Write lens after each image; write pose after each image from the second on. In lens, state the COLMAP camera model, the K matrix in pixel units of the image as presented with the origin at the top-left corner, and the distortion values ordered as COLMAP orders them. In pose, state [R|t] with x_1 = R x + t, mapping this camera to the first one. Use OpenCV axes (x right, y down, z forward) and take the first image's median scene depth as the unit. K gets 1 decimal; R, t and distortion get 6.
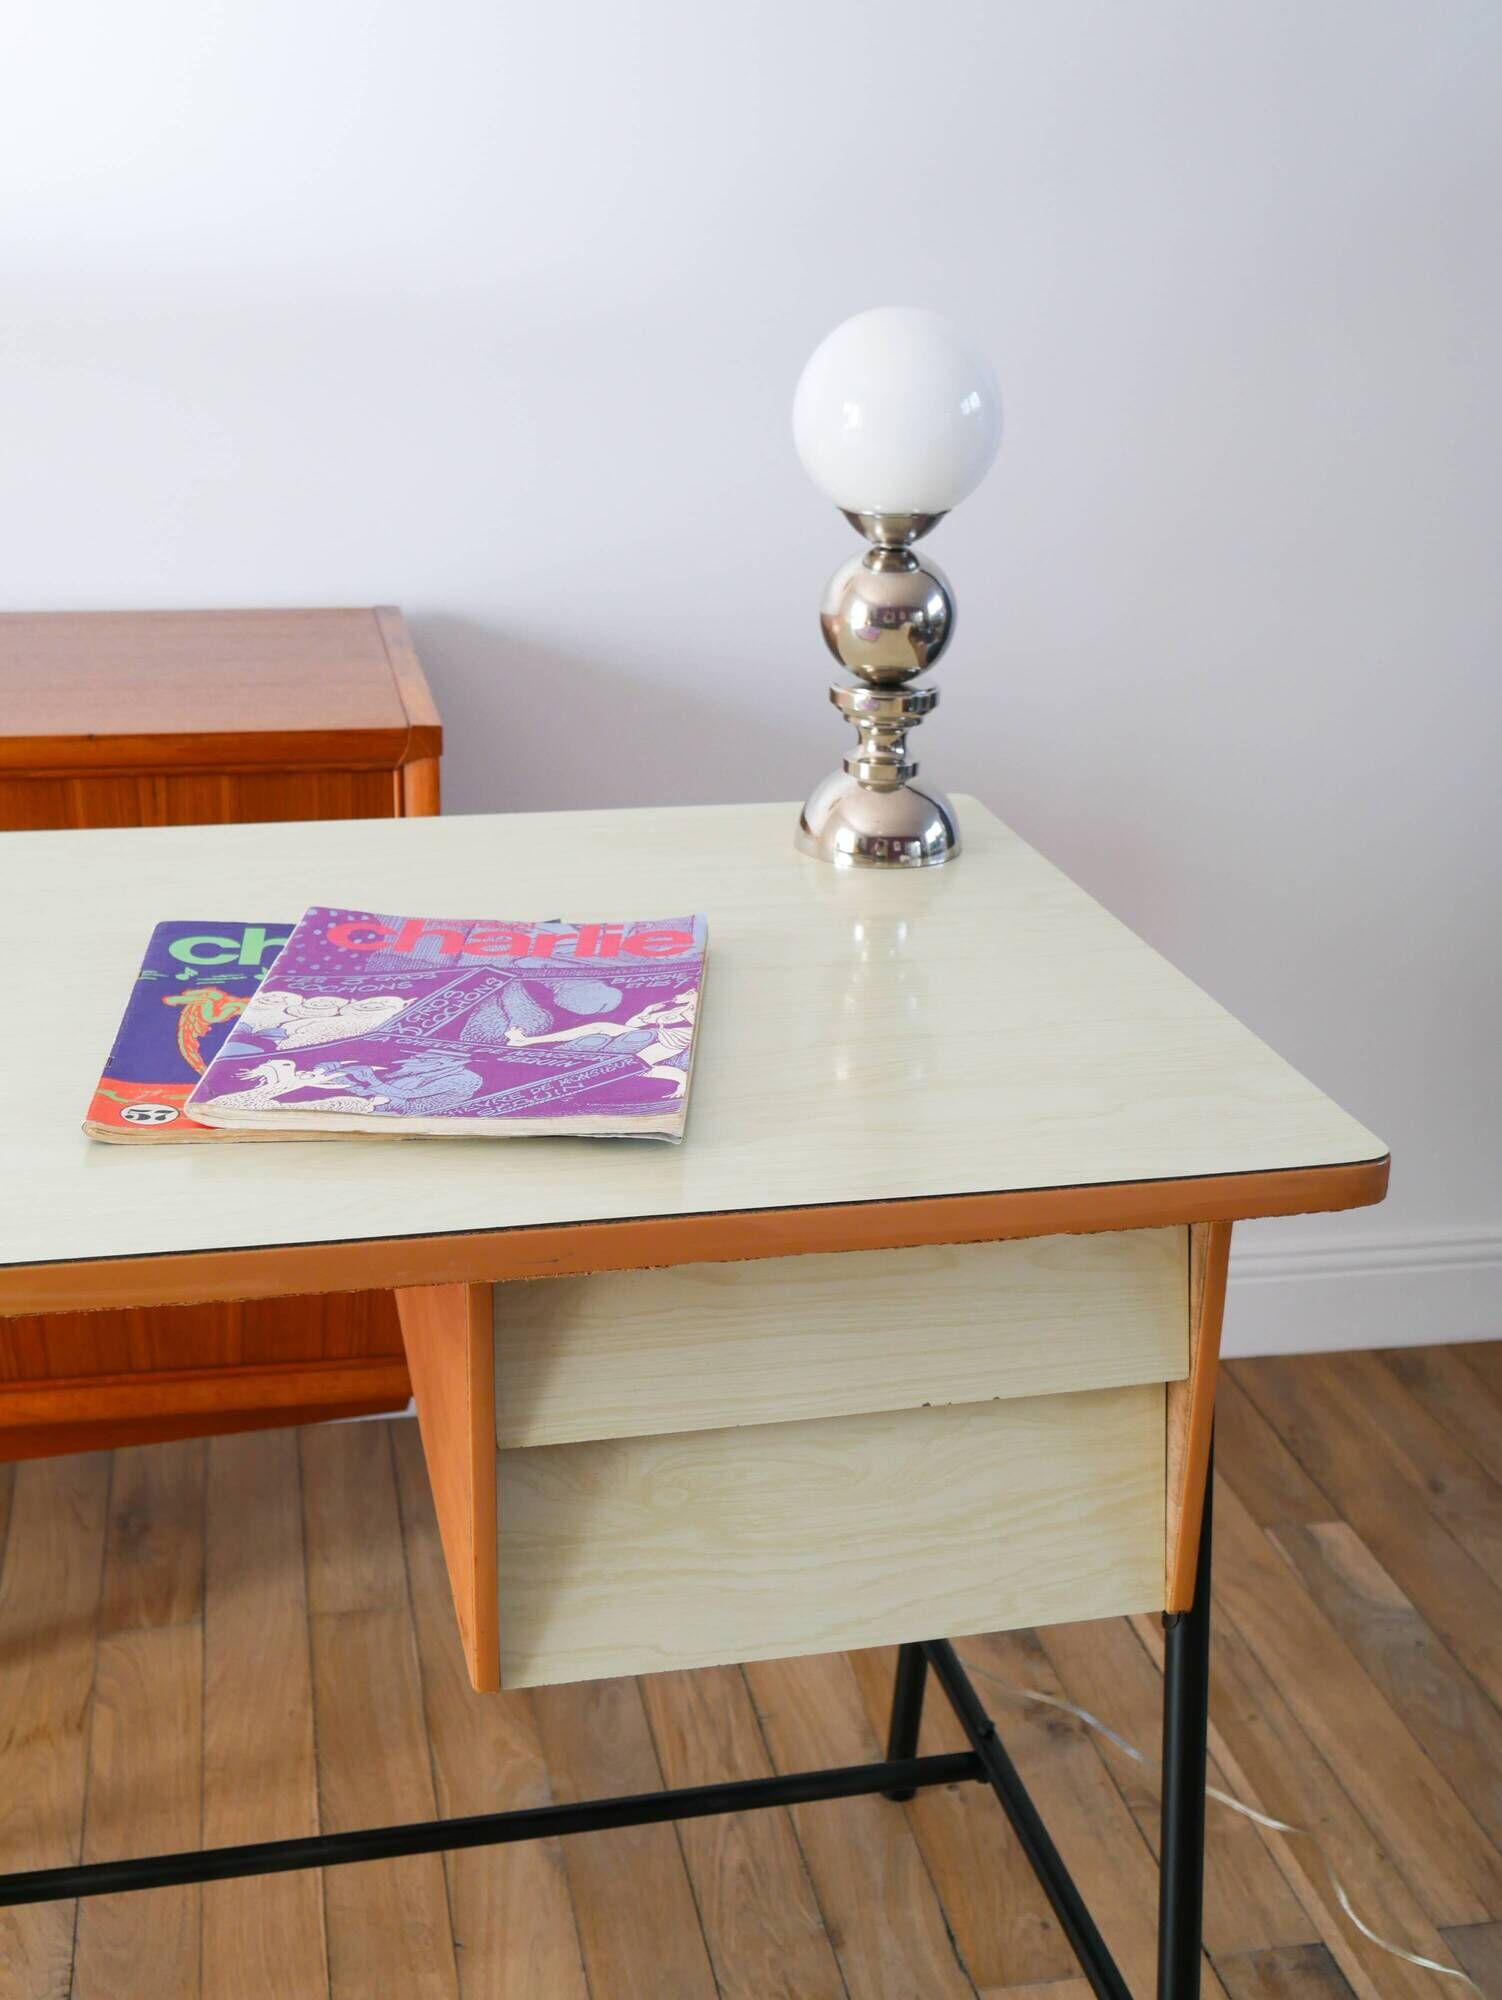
lens RADIAL K [[2419.6, 0, 751.0], [0, 2419.6, 1000.0], [0, 0, 1]] dist [0.010997, -0.022743]
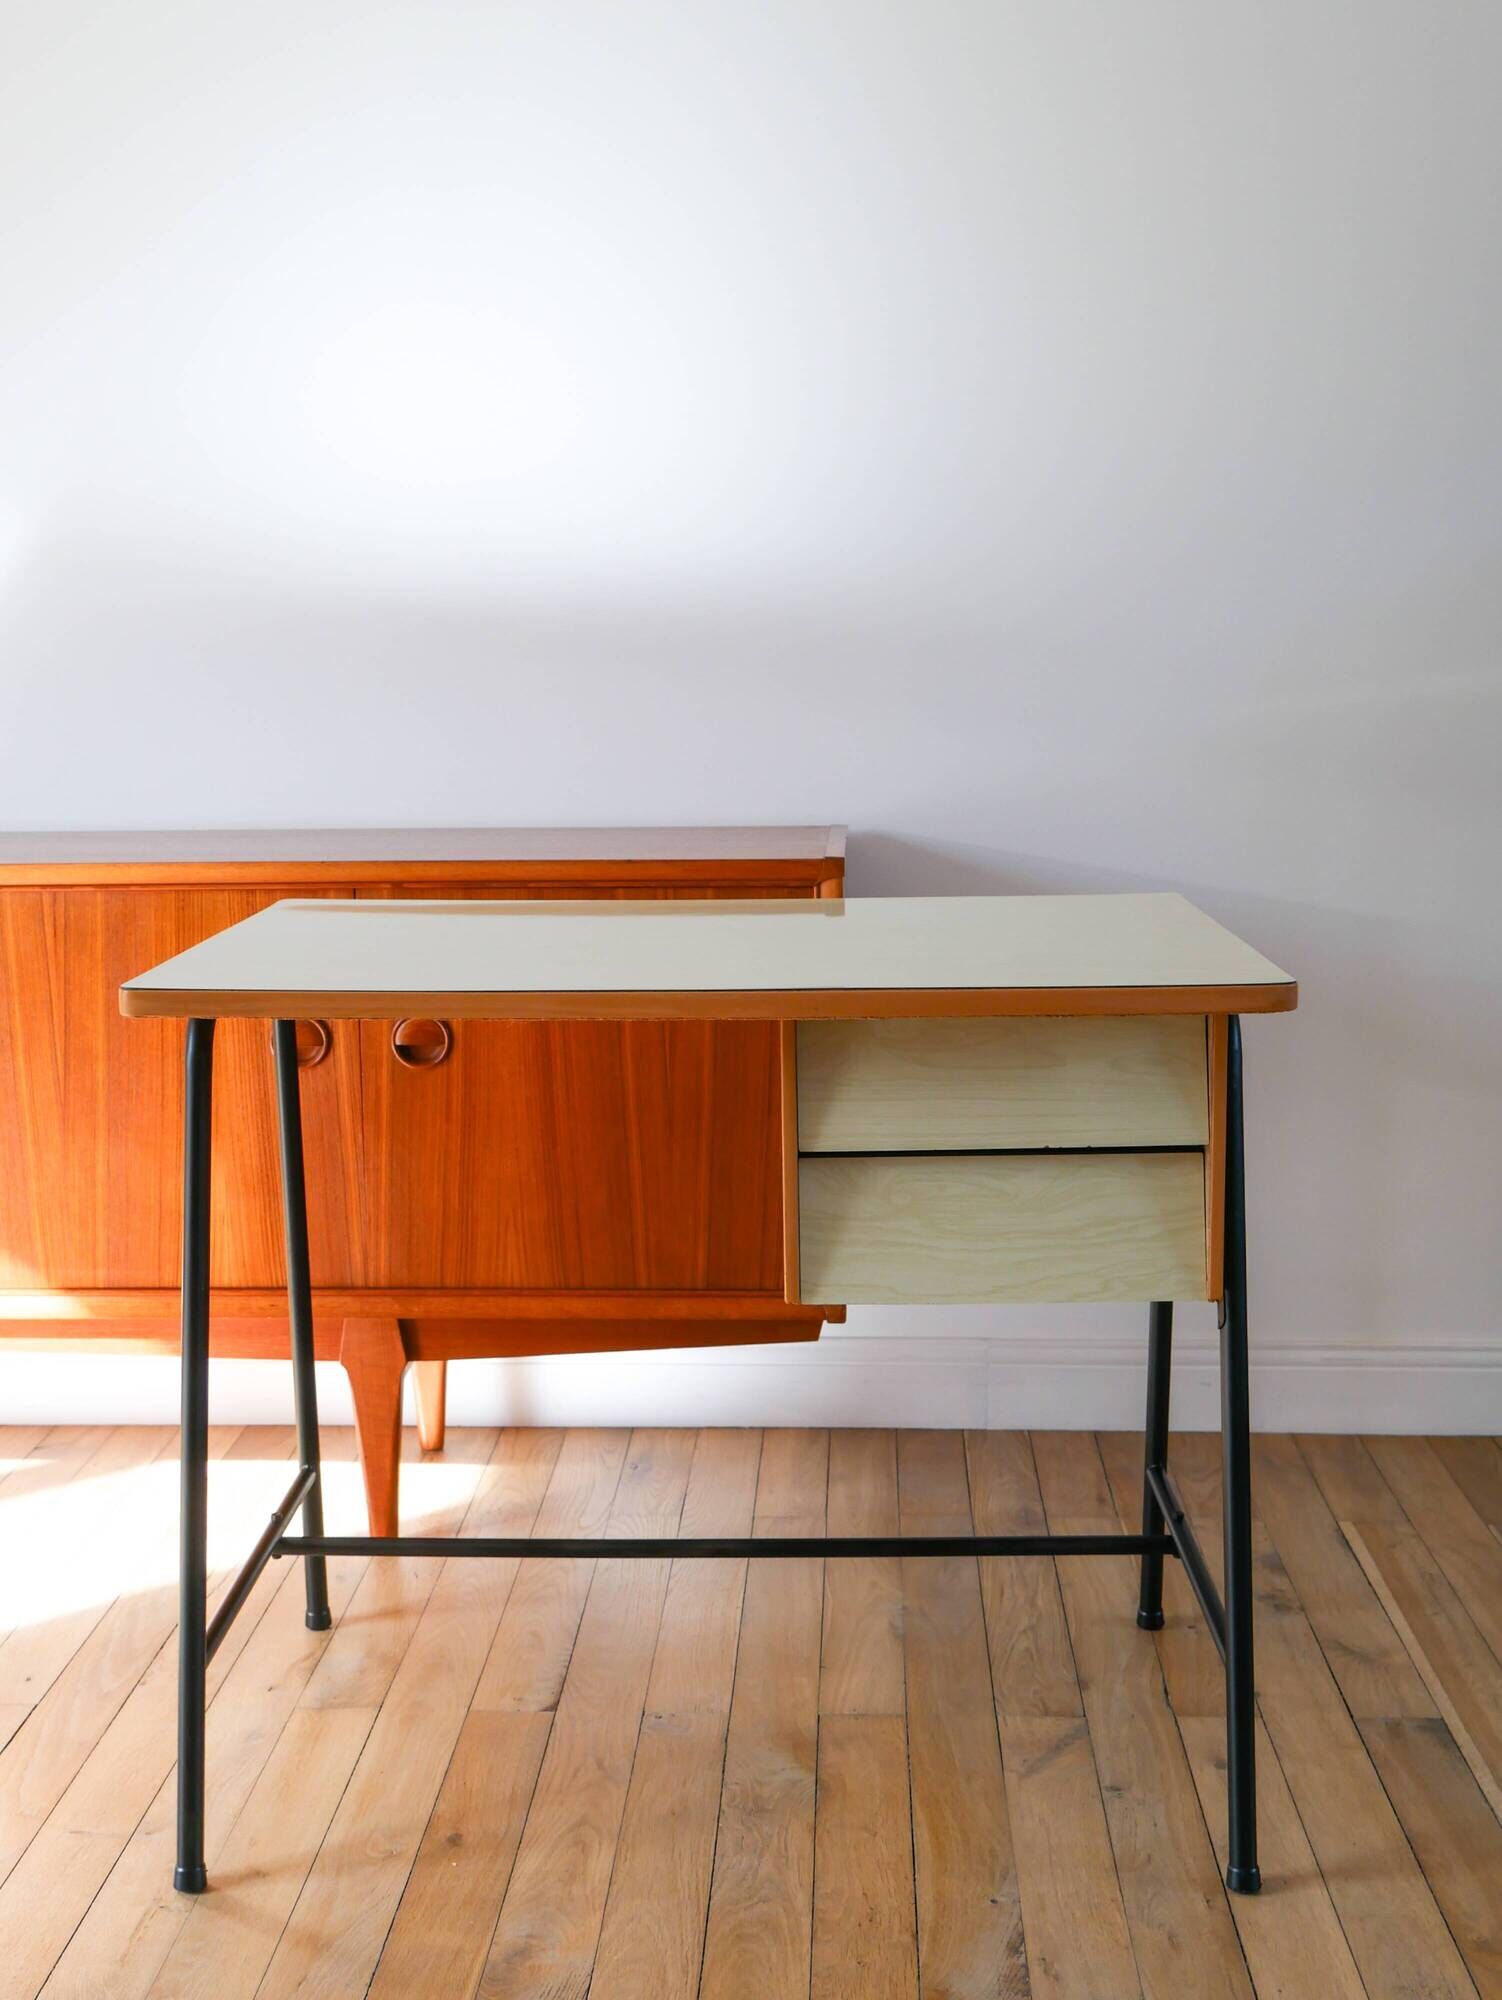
lens RADIAL K [[2430.1, 0, 751.0], [0, 2430.1, 1000.0], [0, 0, 1]] dist [0.012732, -0.038283]
pose [[0.968875, 0.000645, -0.247549, 0.191928], [-0.048241, 0.981317, -0.186252, 0.257706], [0.242804, 0.192397, 0.950805, -0.467226]]
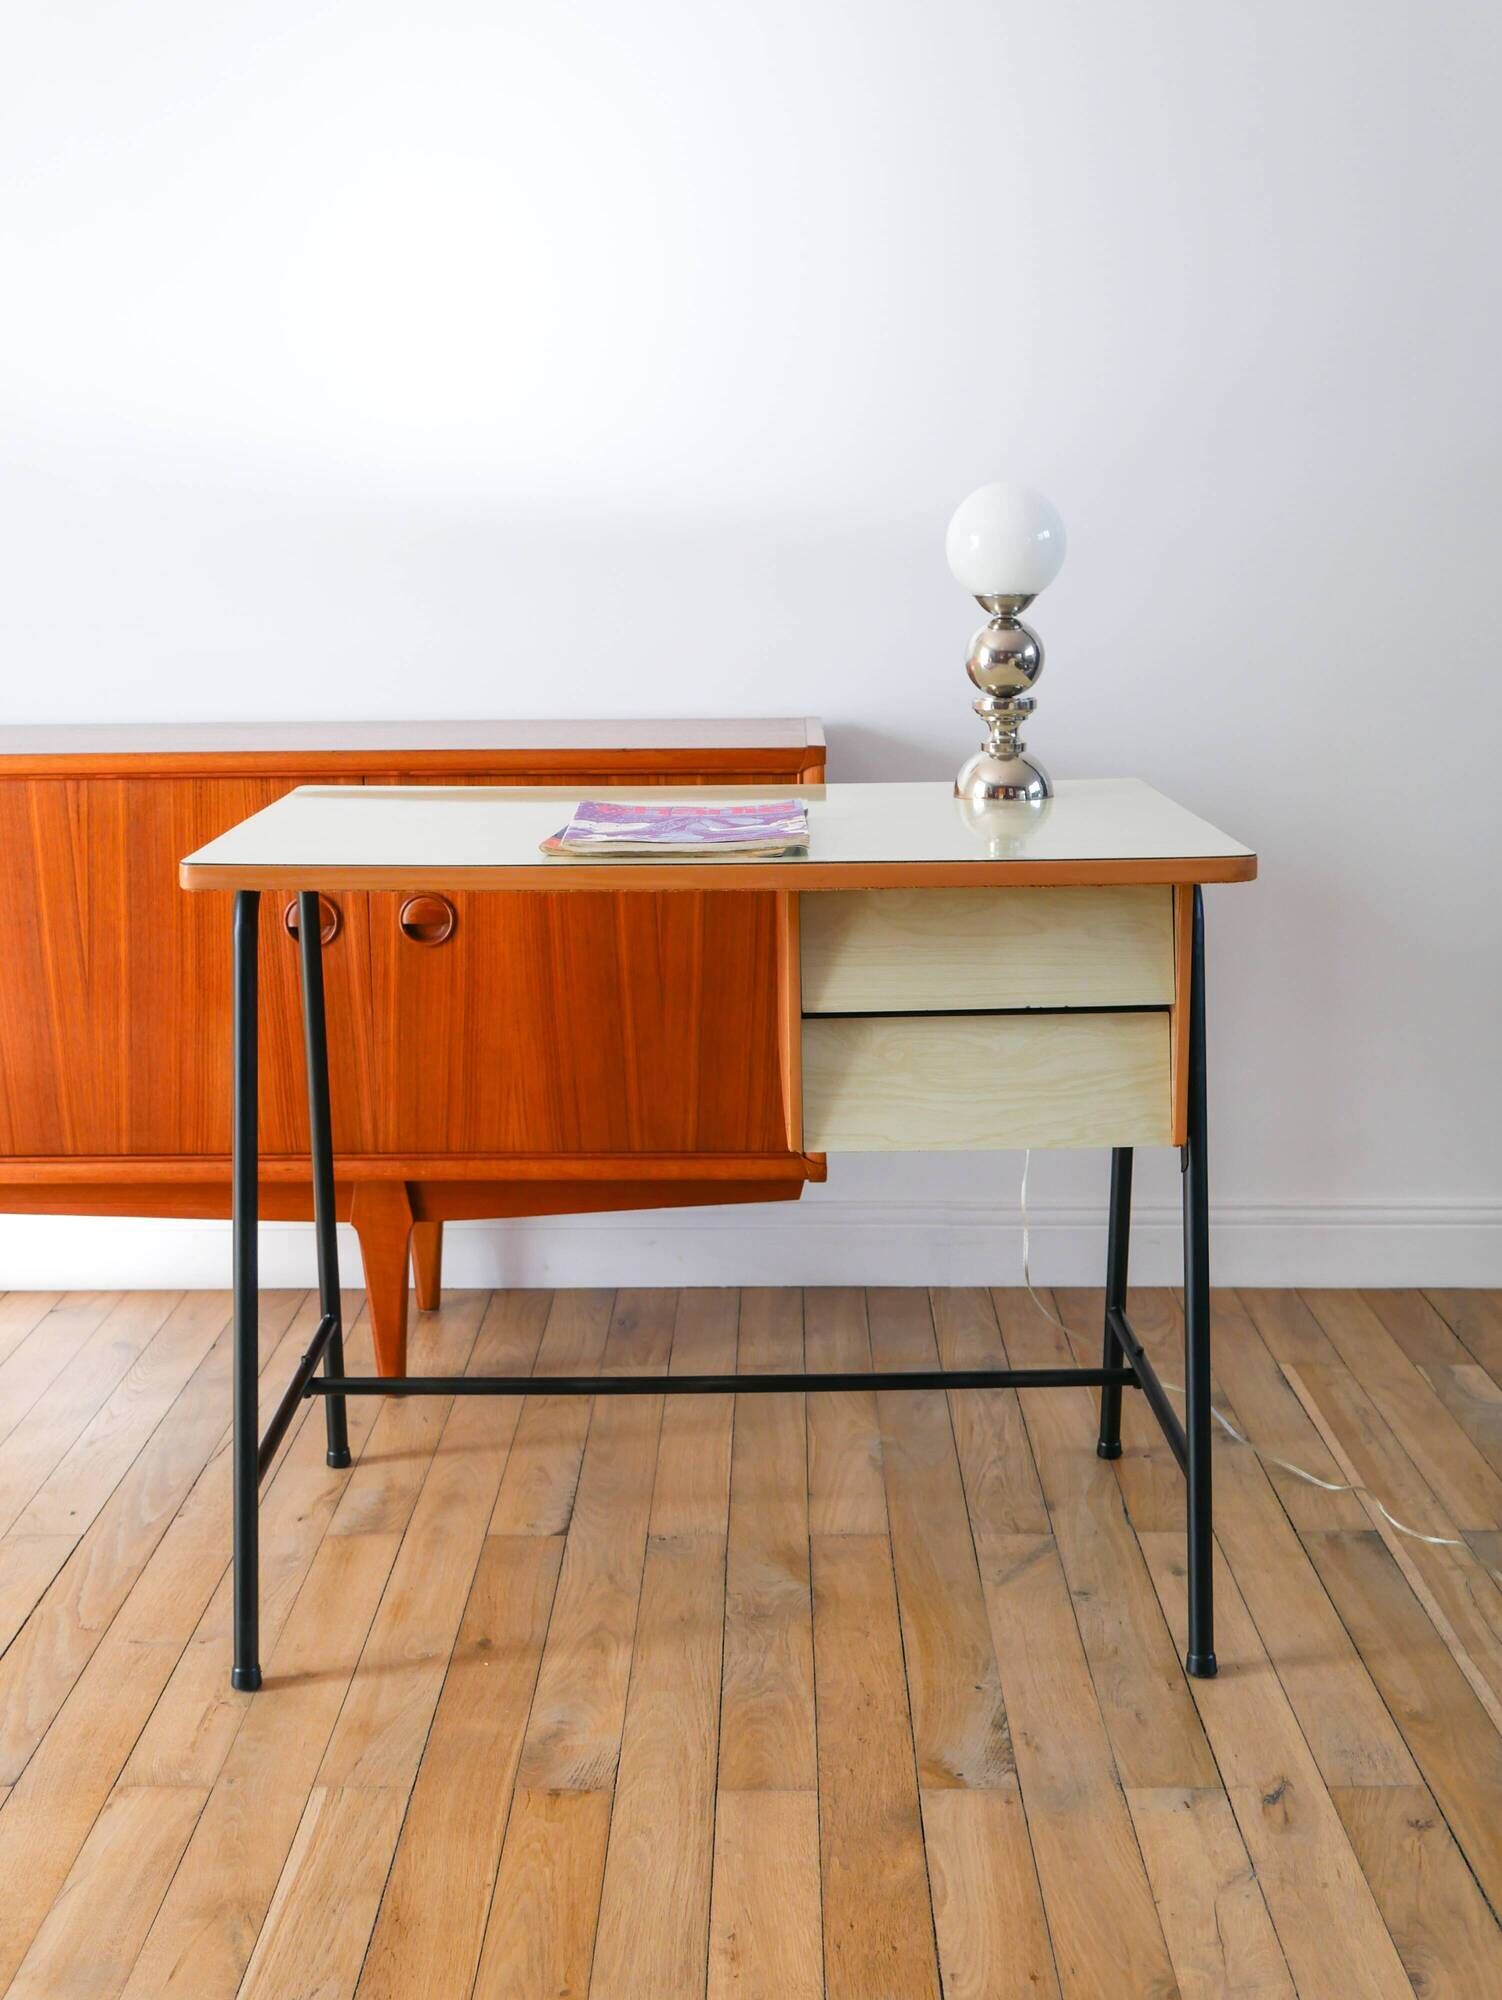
lens RADIAL K [[2439.7, 0, 751.0], [0, 2439.7, 1000.0], [0, 0, 1]] dist [-0.001797, -0.036745]
pose [[0.976447, 0.006066, -0.215671, 0.176072], [-0.038901, 0.988173, -0.148329, 0.294194], [0.212221, 0.153225, 0.965134, -0.577815]]
